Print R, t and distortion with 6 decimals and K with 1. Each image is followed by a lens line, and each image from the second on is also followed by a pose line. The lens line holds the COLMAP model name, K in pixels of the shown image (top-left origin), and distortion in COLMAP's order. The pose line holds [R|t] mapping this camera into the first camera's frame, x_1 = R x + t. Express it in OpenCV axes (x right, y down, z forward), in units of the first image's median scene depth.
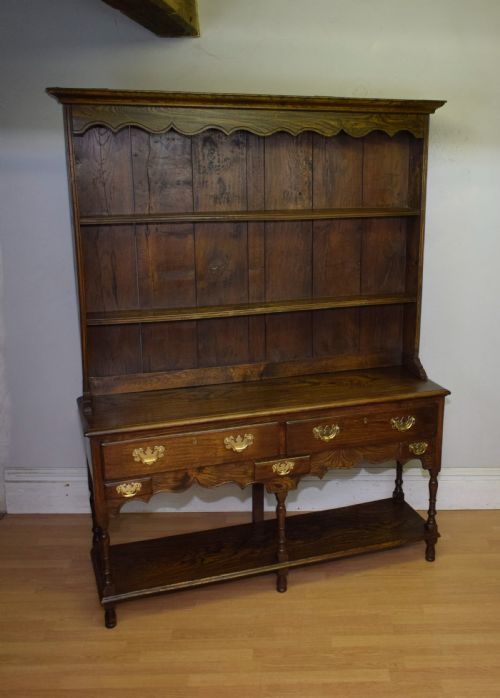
lens RADIAL K [[784.1, 0, 357.1], [0, 784.1, 344.7], [0, 0, 1]] dist [-0.008361, -0.008630]
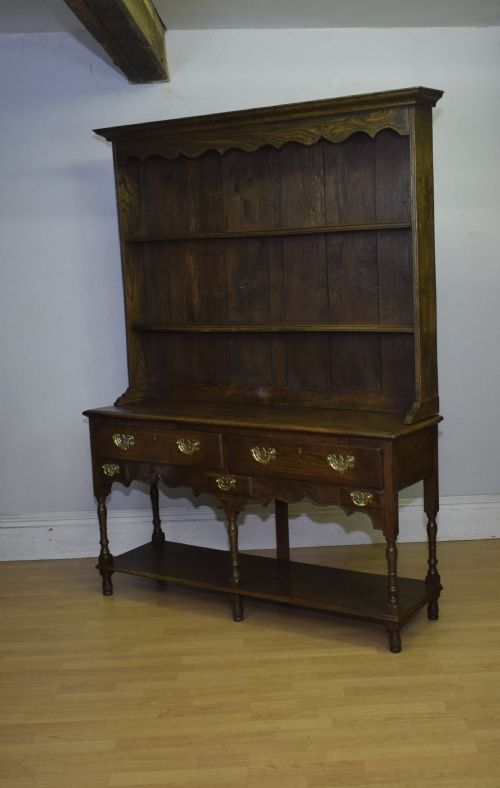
lens RADIAL K [[959.5, 0, 328.5], [0, 959.5, 404.1], [0, 0, 1]] dist [0.013020, 0.002168]
pose [[0.609028, 0.084511, -0.788633, 0.912253], [-0.161613, 0.986670, -0.019074, 0.061072], [0.776509, 0.139070, 0.614568, 0.344612]]
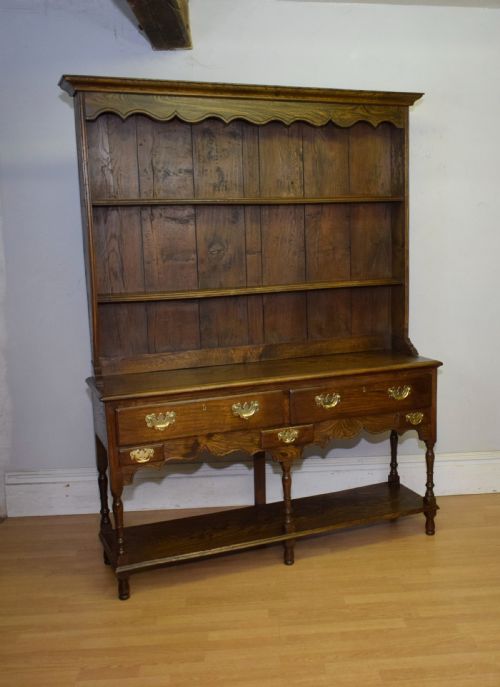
lens RADIAL K [[775.9, 0, 337.7], [0, 775.9, 344.8], [0, 0, 1]] dist [-0.003911, -0.004220]
pose [[0.998620, -0.041814, 0.031787, -0.055856], [0.044807, 0.993964, -0.100137, 0.141682], [-0.027408, 0.101423, 0.994466, -0.033860]]
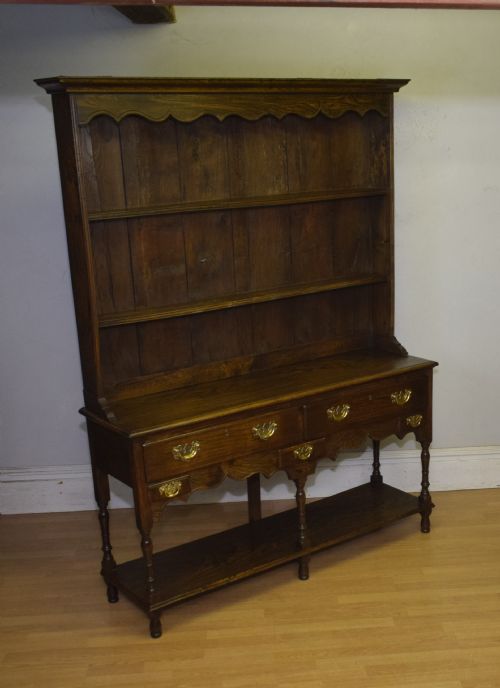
lens RADIAL K [[939.5, 0, 364.5], [0, 939.5, 407.5], [0, 0, 1]] dist [-0.013509, 0.030804]
pose [[0.954032, -0.122438, 0.273554, -0.338749], [0.112020, 0.992268, 0.053445, 0.043991], [-0.277983, -0.020344, 0.960371, -0.176785]]
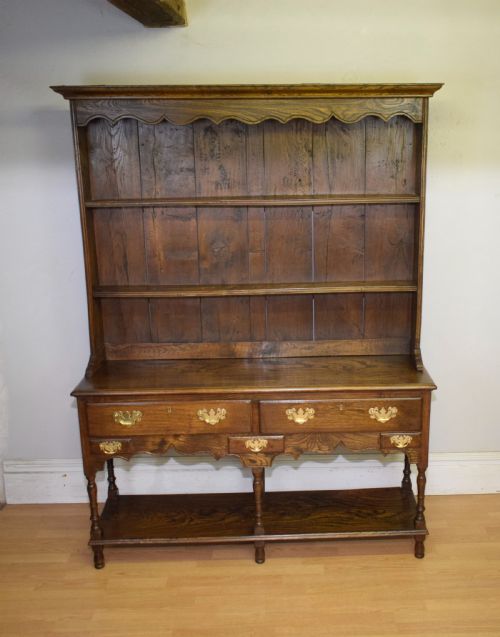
lens RADIAL K [[727.2, 0, 310.2], [0, 727.2, 318.8], [0, 0, 1]] dist [-0.004095, -0.007704]
pose [[0.940419, 0.065162, -0.333715, 0.279707], [-0.064710, 0.997826, 0.012482, -0.025163], [0.333802, 0.009856, 0.942592, 0.114992]]
